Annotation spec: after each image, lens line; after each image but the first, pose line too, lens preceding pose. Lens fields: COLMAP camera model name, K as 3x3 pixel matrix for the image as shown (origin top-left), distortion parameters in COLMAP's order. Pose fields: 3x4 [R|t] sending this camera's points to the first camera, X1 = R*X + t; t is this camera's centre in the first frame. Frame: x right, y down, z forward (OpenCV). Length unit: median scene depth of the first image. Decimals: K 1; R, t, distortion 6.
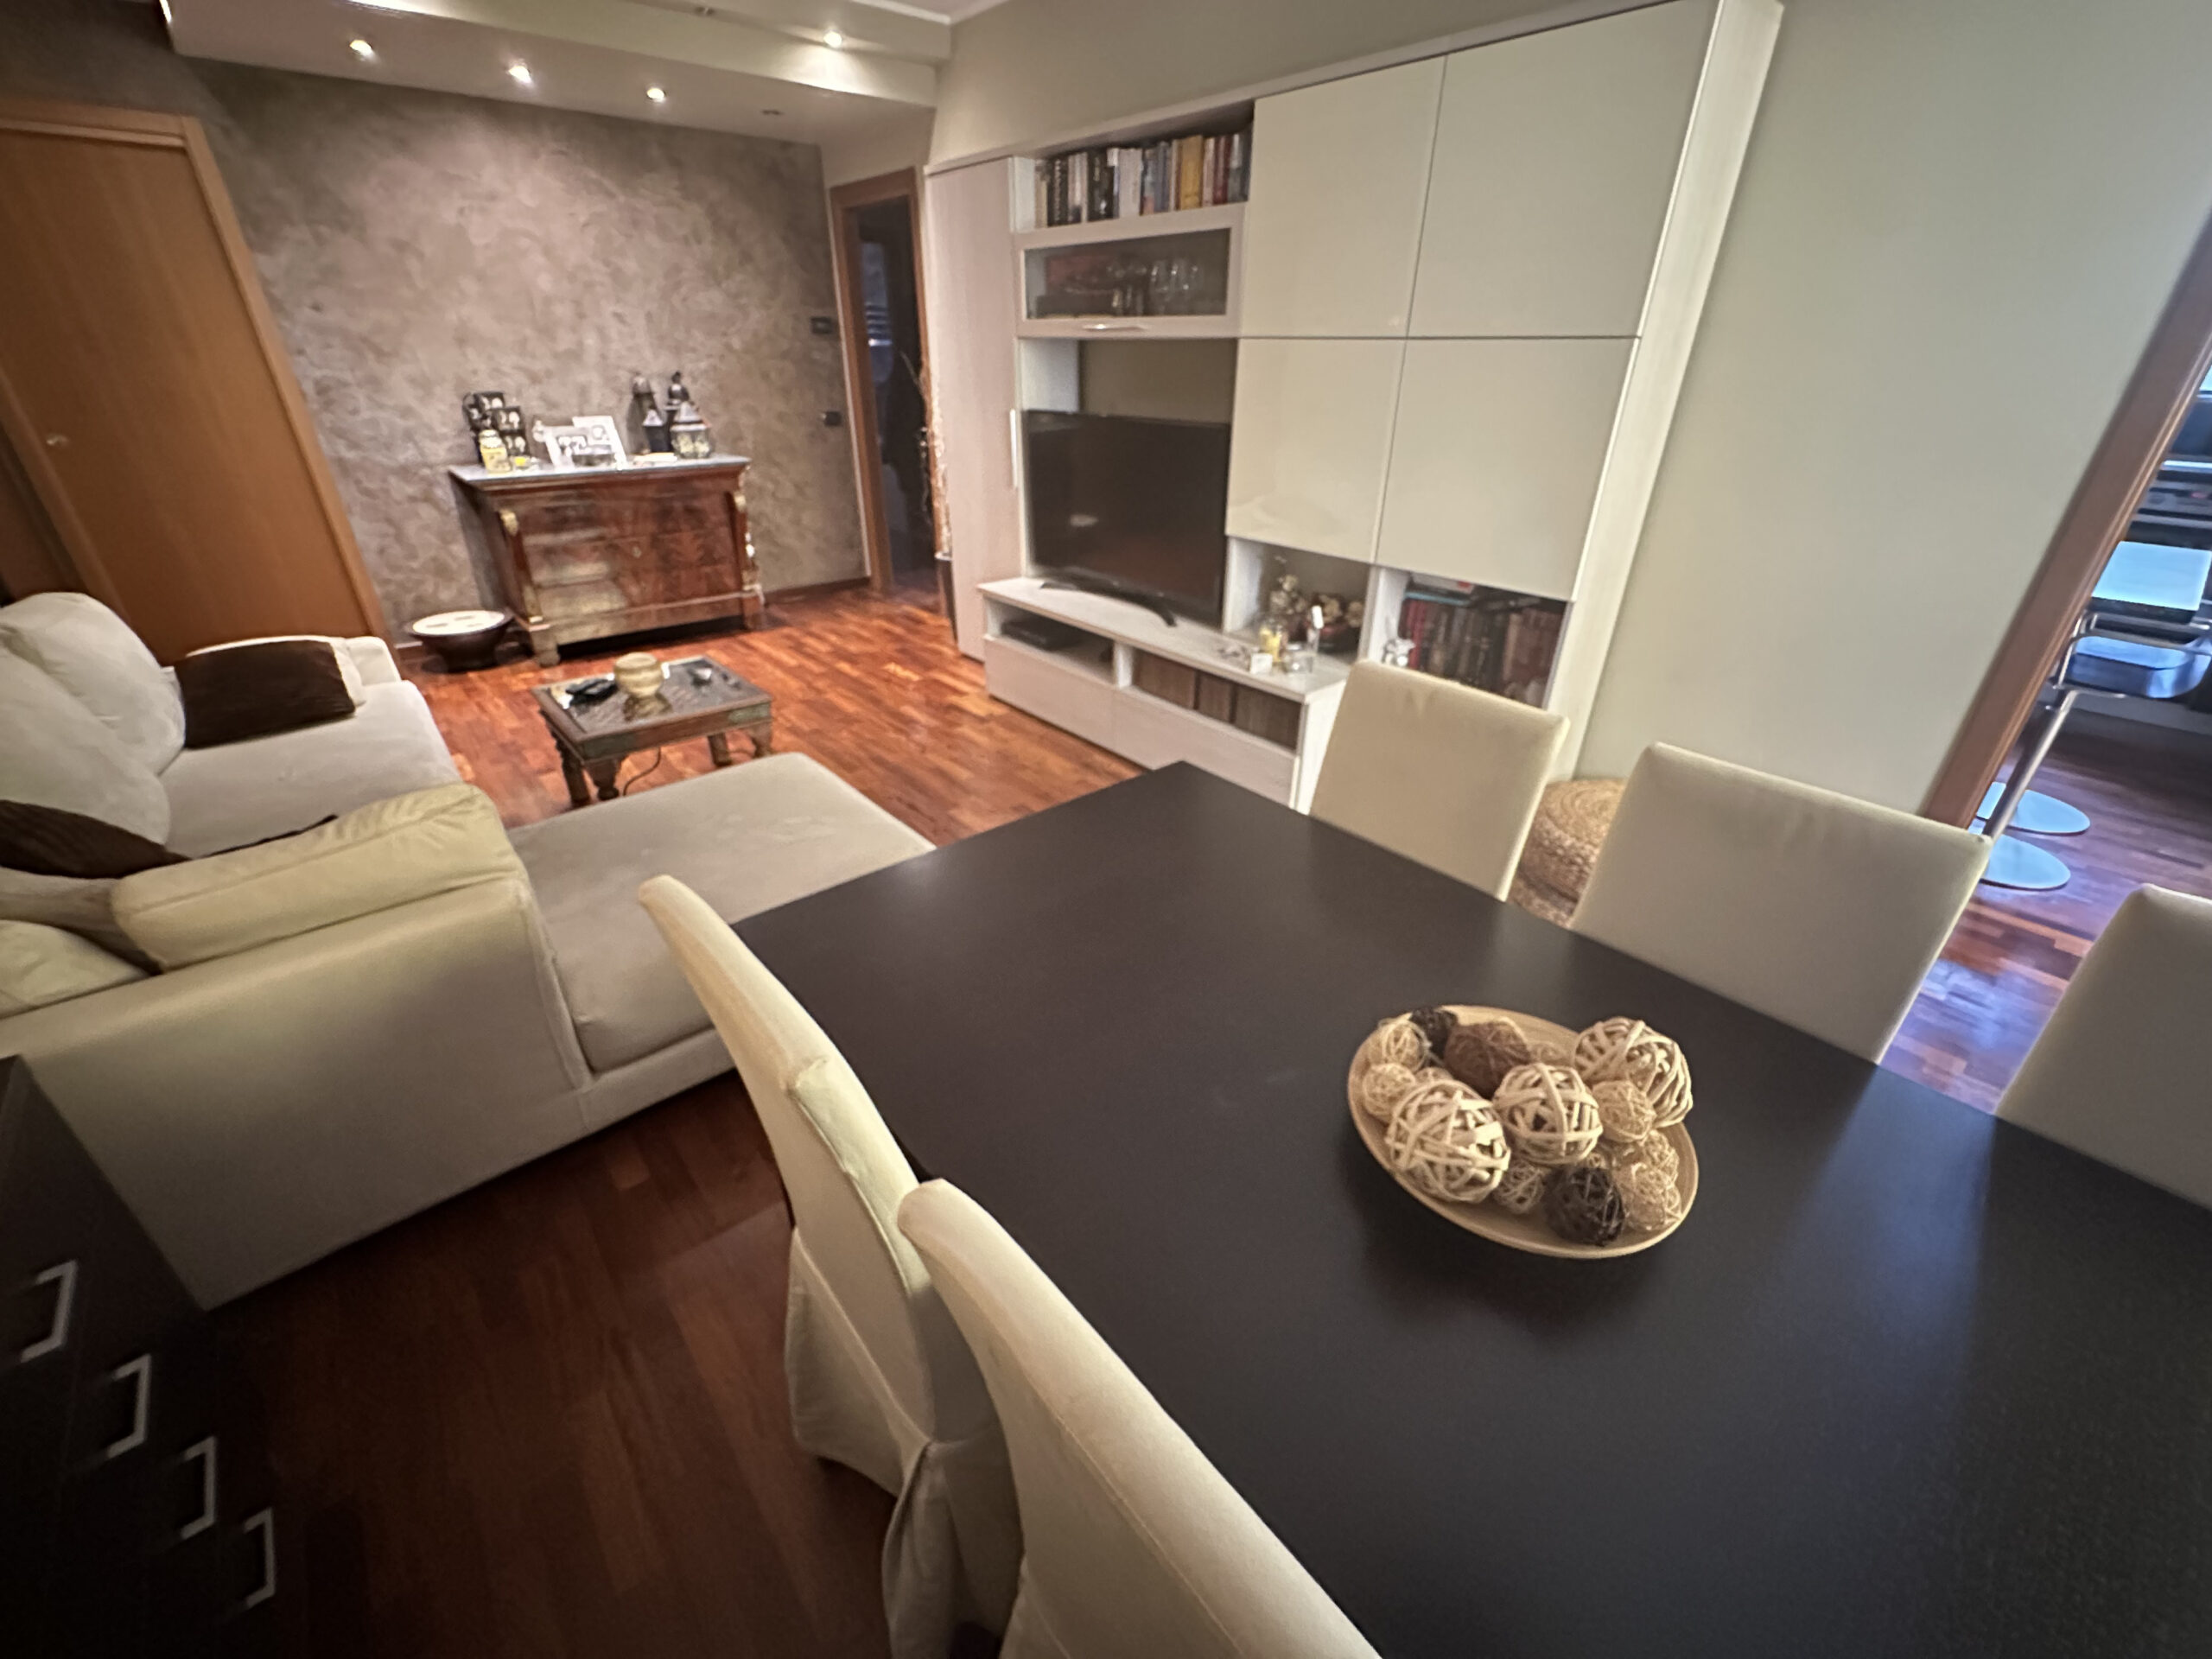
lens RADIAL K [[889.3, 0, 1104.8], [0, 889.3, 828.2], [0, 0, 1]] dist [-0.006795, 0.001544]
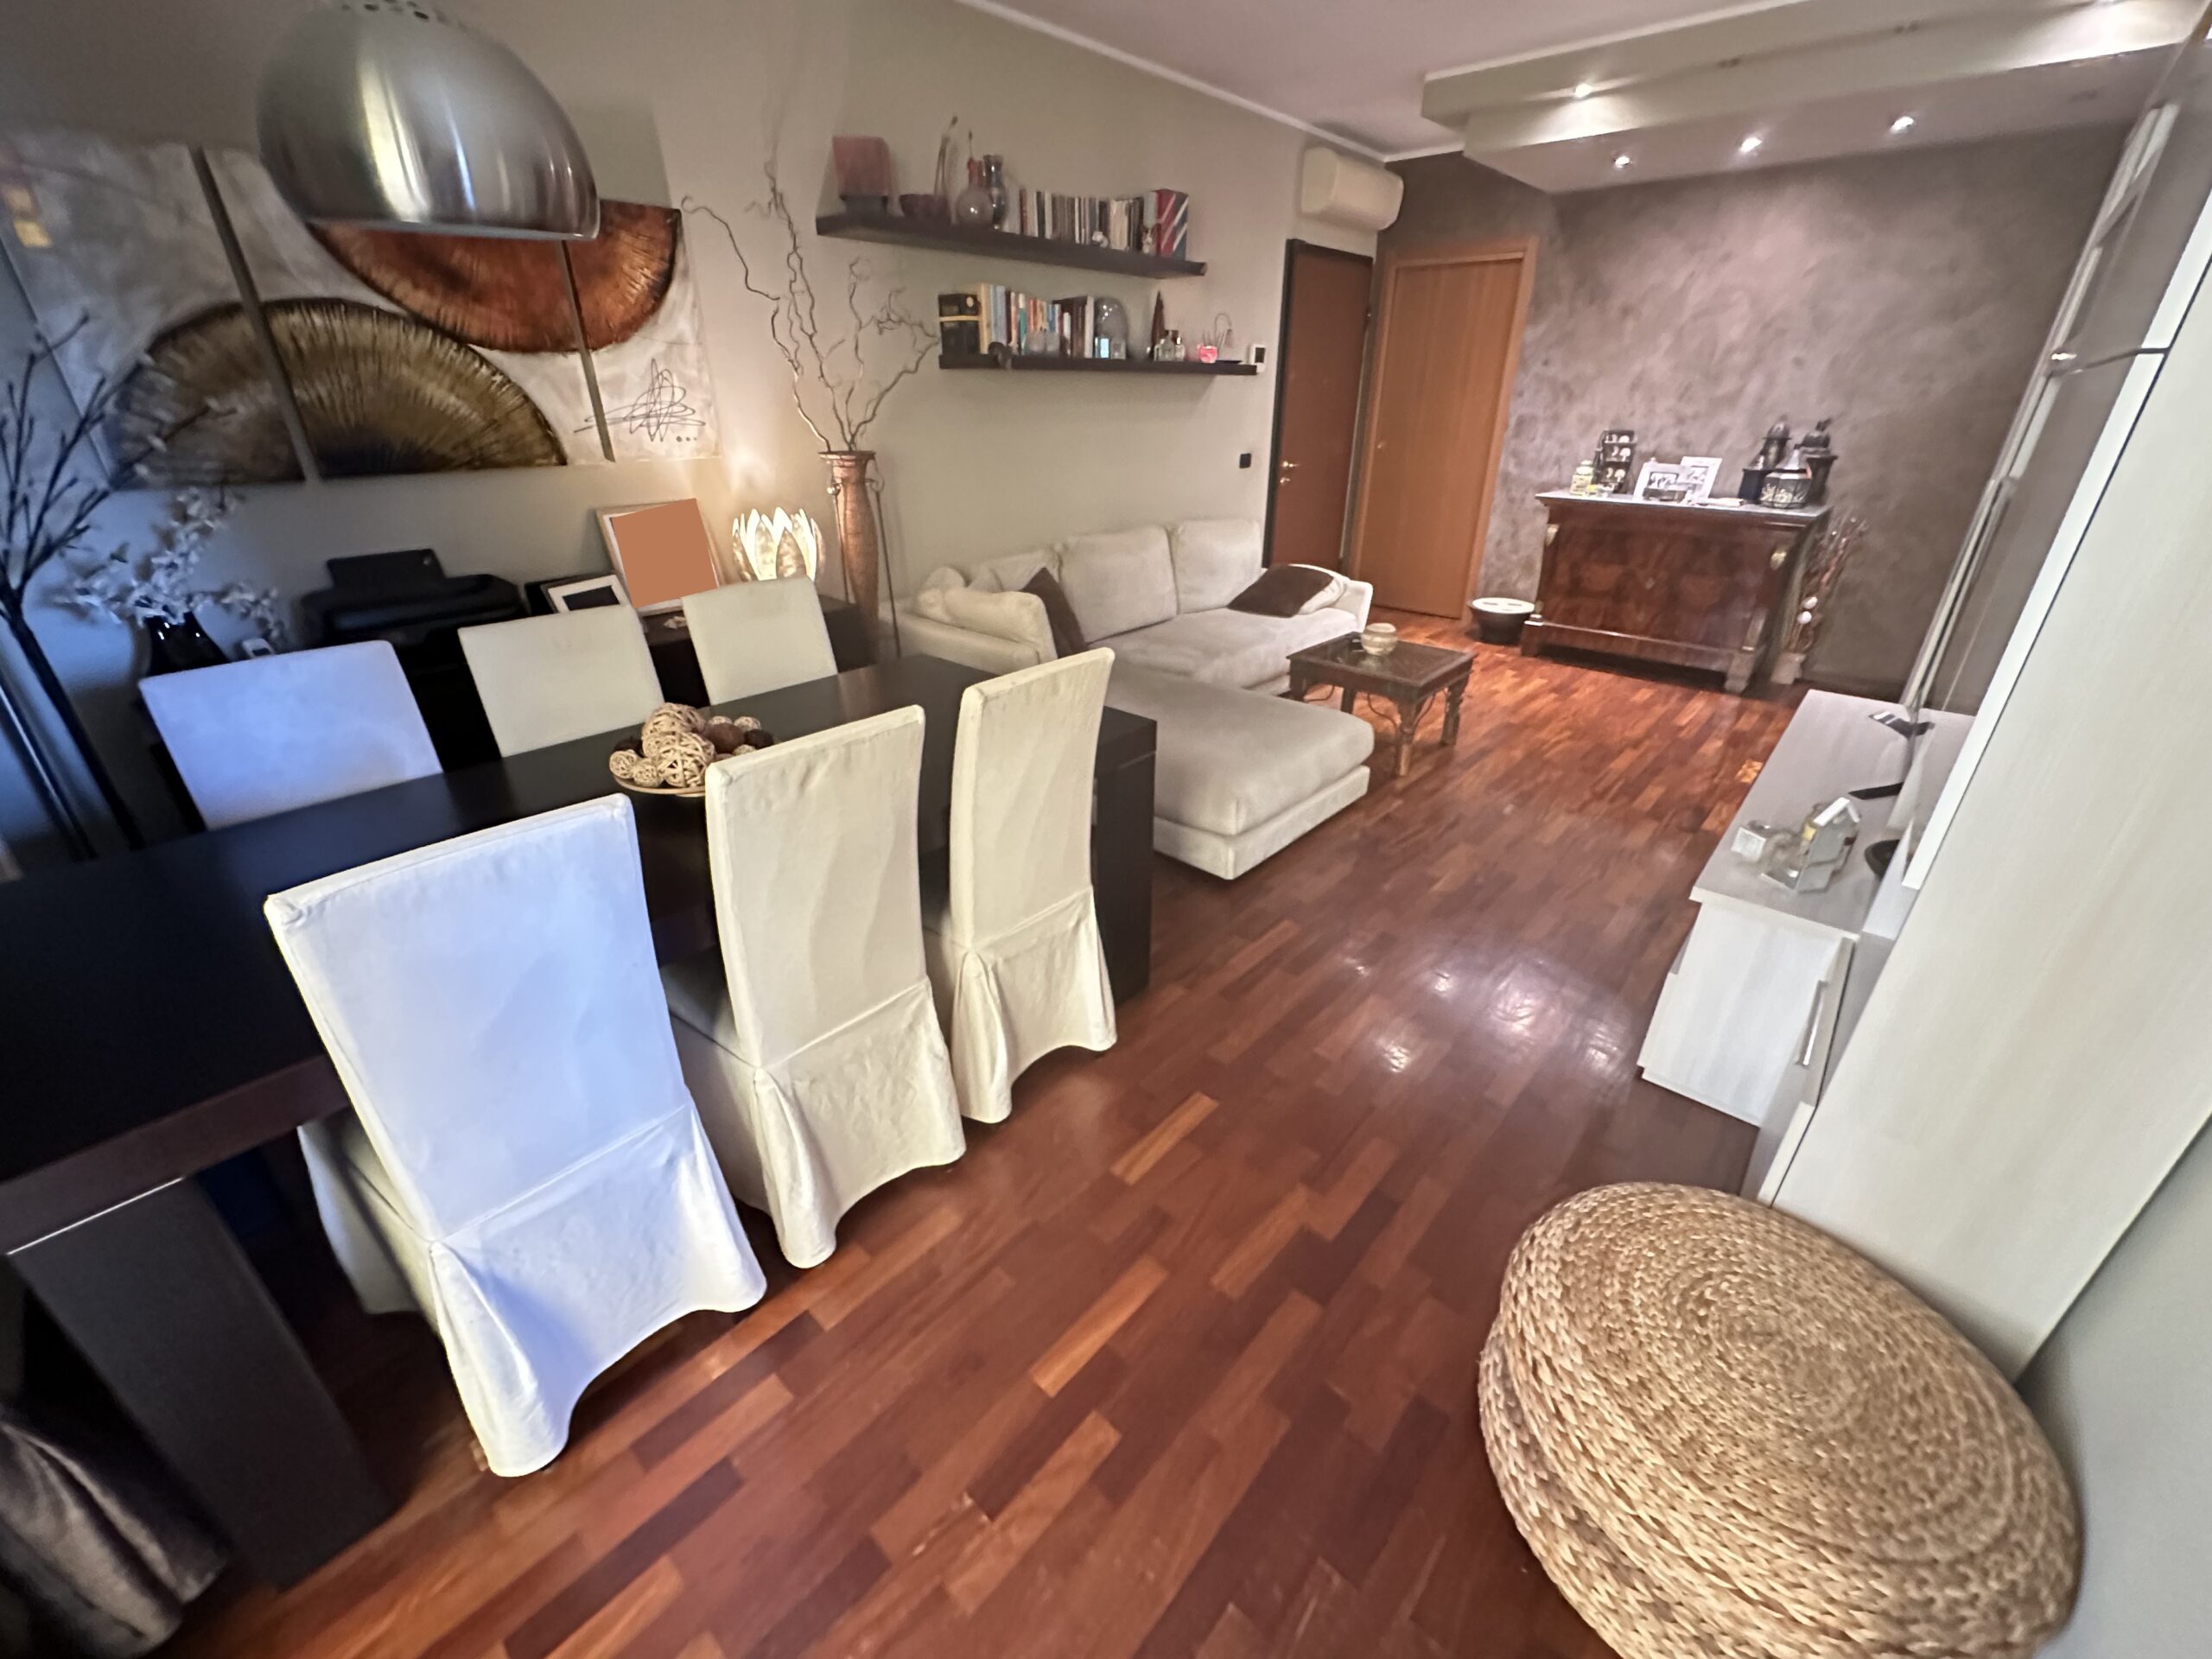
lens RADIAL K [[882.4, 0, 1105.4], [0, 882.4, 833.9], [0, 0, 1]] dist [-0.003687, 0.000183]
pose [[0.135737, 0.440745, -0.887310, 0.516016], [-0.470248, 0.816949, 0.333859, -0.133968], [0.872033, 0.371939, 0.318149, 0.252425]]
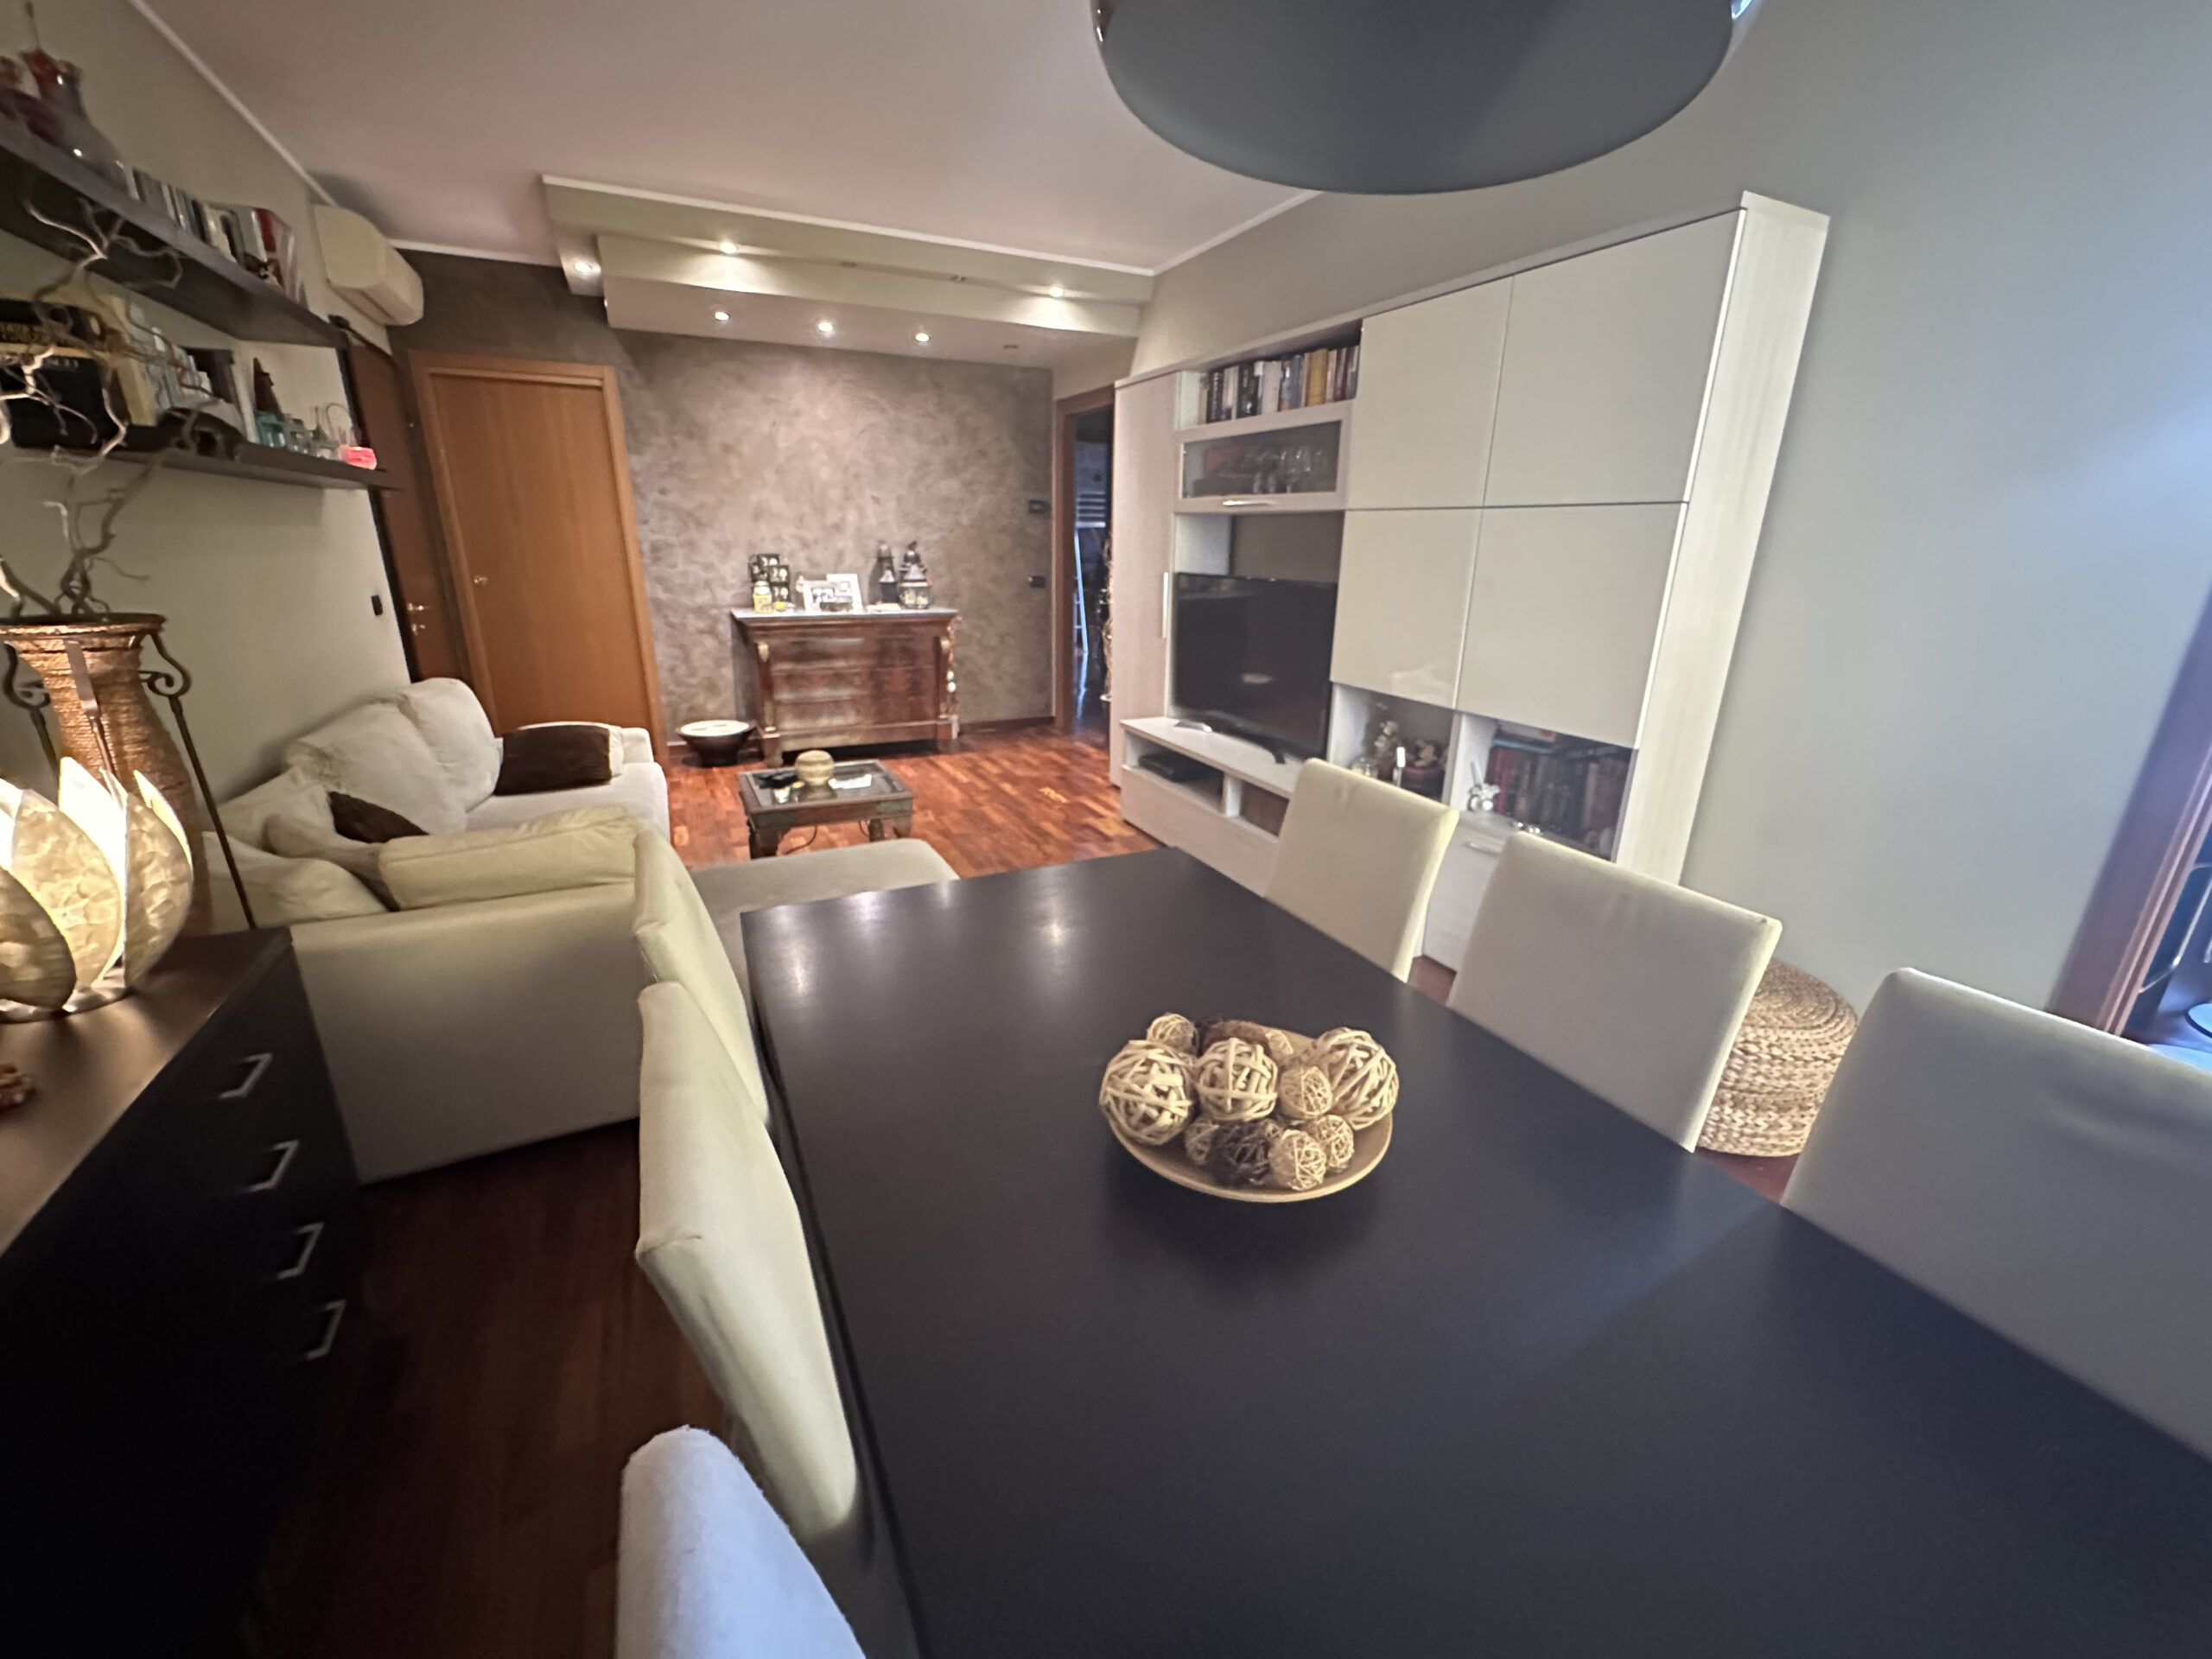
lens RADIAL K [[889.3, 0, 1104.8], [0, 889.3, 828.2], [0, 0, 1]] dist [-0.006795, 0.001544]
pose [[0.968062, 0.084673, -0.235979, 0.109854], [-0.124771, 0.979113, -0.160528, 0.038643], [0.217457, 0.184844, 0.958407, -0.041683]]
